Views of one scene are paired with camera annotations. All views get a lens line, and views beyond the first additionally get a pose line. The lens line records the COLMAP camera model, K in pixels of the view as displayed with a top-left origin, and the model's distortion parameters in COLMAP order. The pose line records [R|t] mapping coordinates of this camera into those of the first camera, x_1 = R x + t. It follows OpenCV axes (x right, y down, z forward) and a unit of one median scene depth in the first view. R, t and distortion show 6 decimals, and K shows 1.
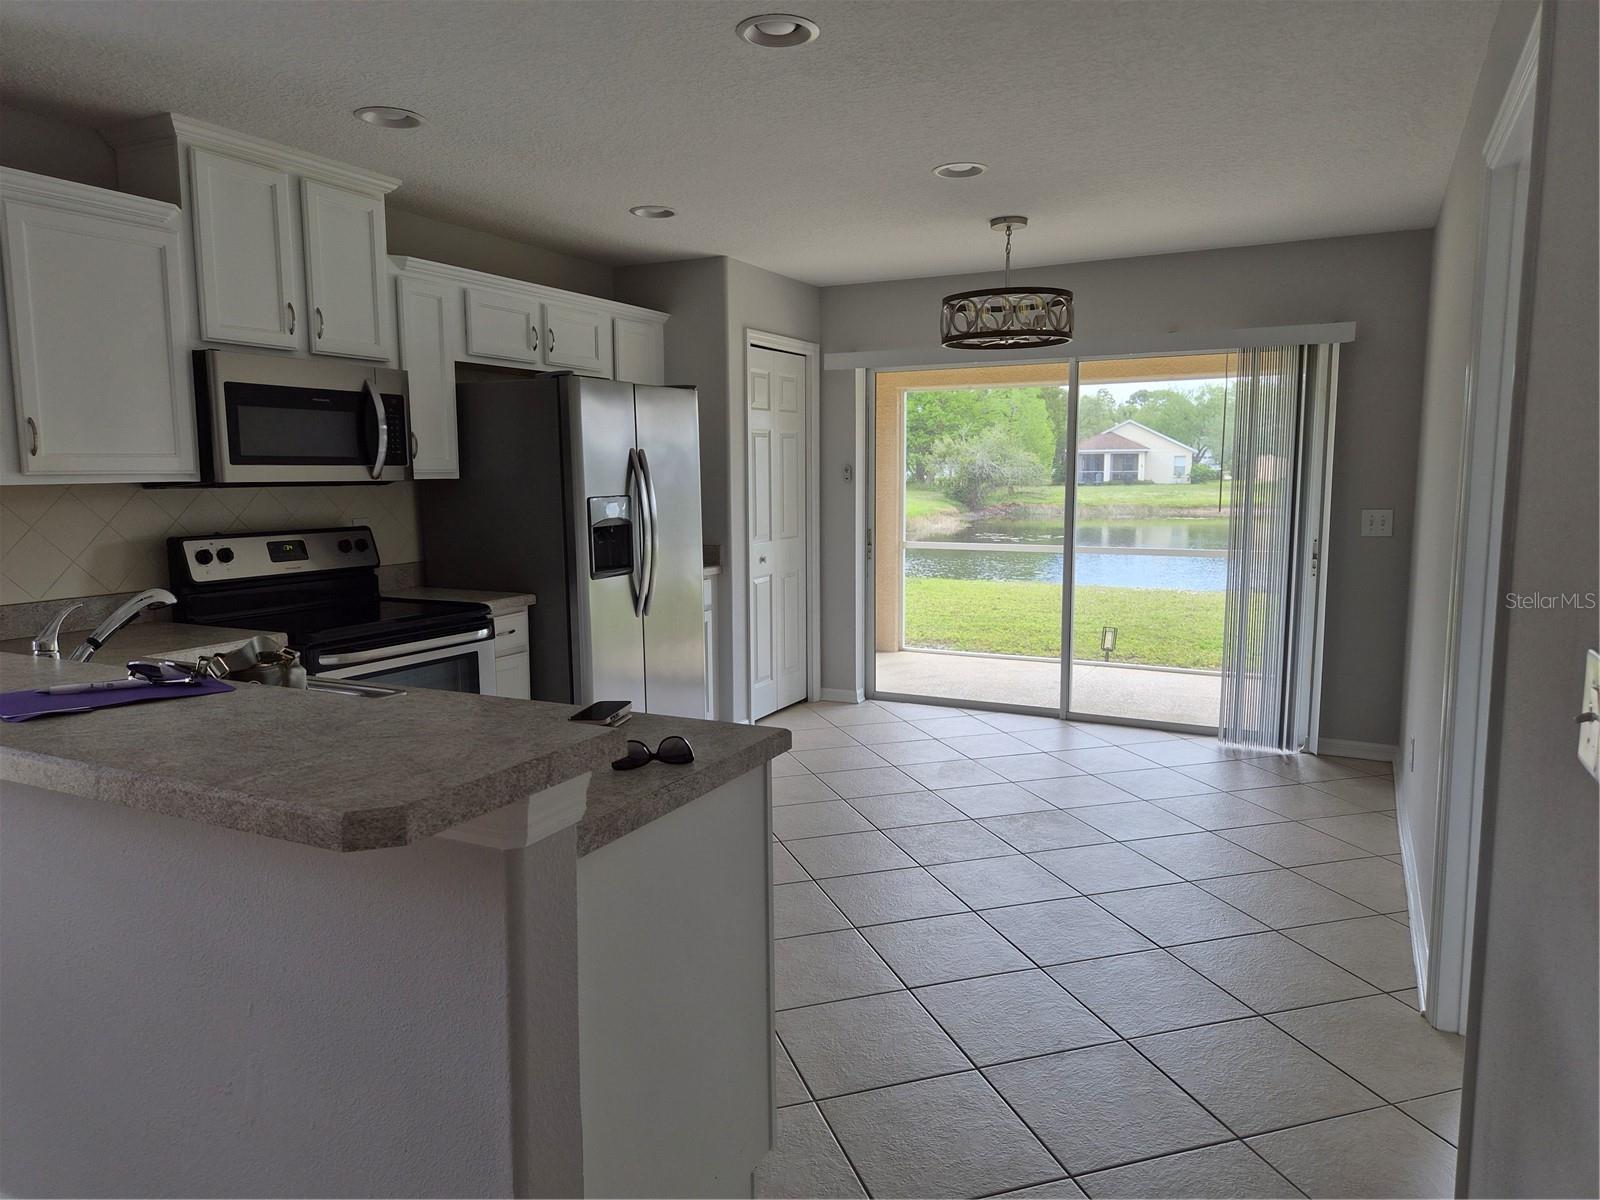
lens RADIAL K [[1084.0, 0, 802.7], [0, 1084.0, 596.6], [0, 0, 1]] dist [0.068417, -0.072617]
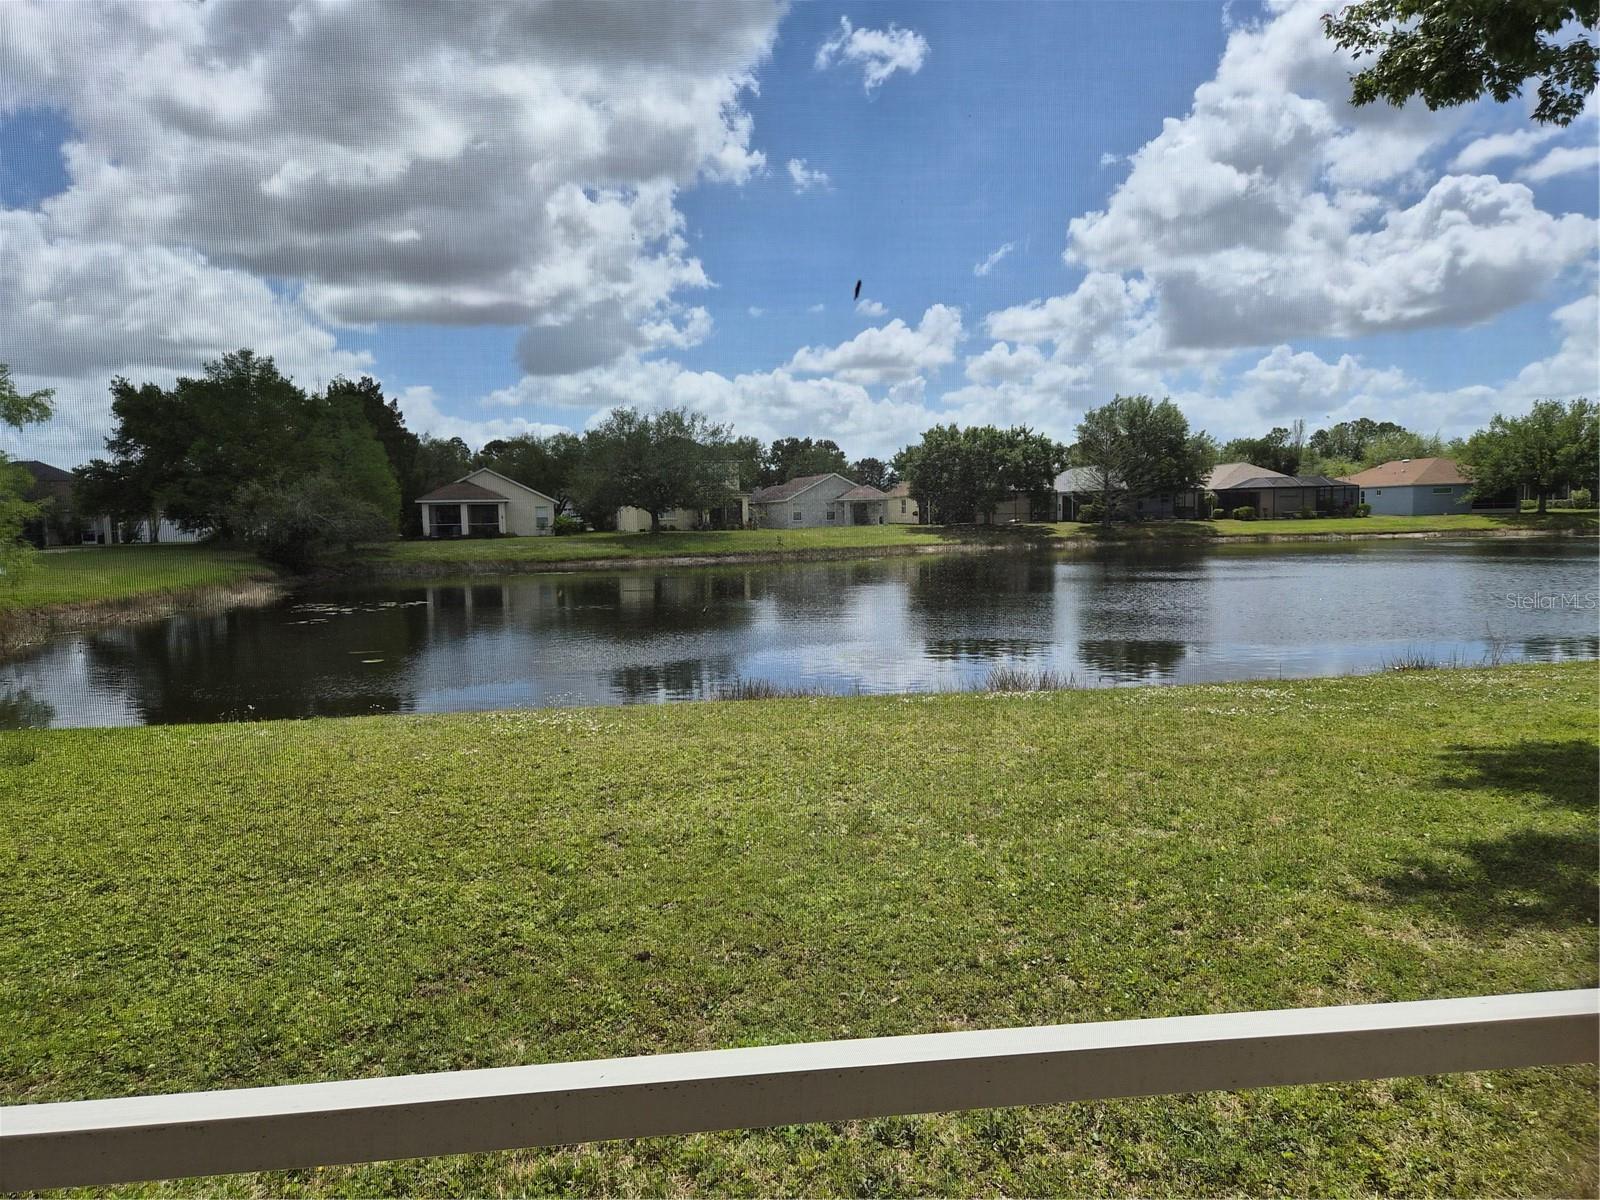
lens RADIAL K [[1081.9, 0, 824.3], [0, 1081.9, 597.0], [0, 0, 1]] dist [0.049139, -0.066379]
pose [[0.833213, -0.053457, 0.550362, 0.034017], [0.079486, 0.996558, -0.023541, -0.011278], [-0.547210, 0.063361, 0.834594, 0.106173]]
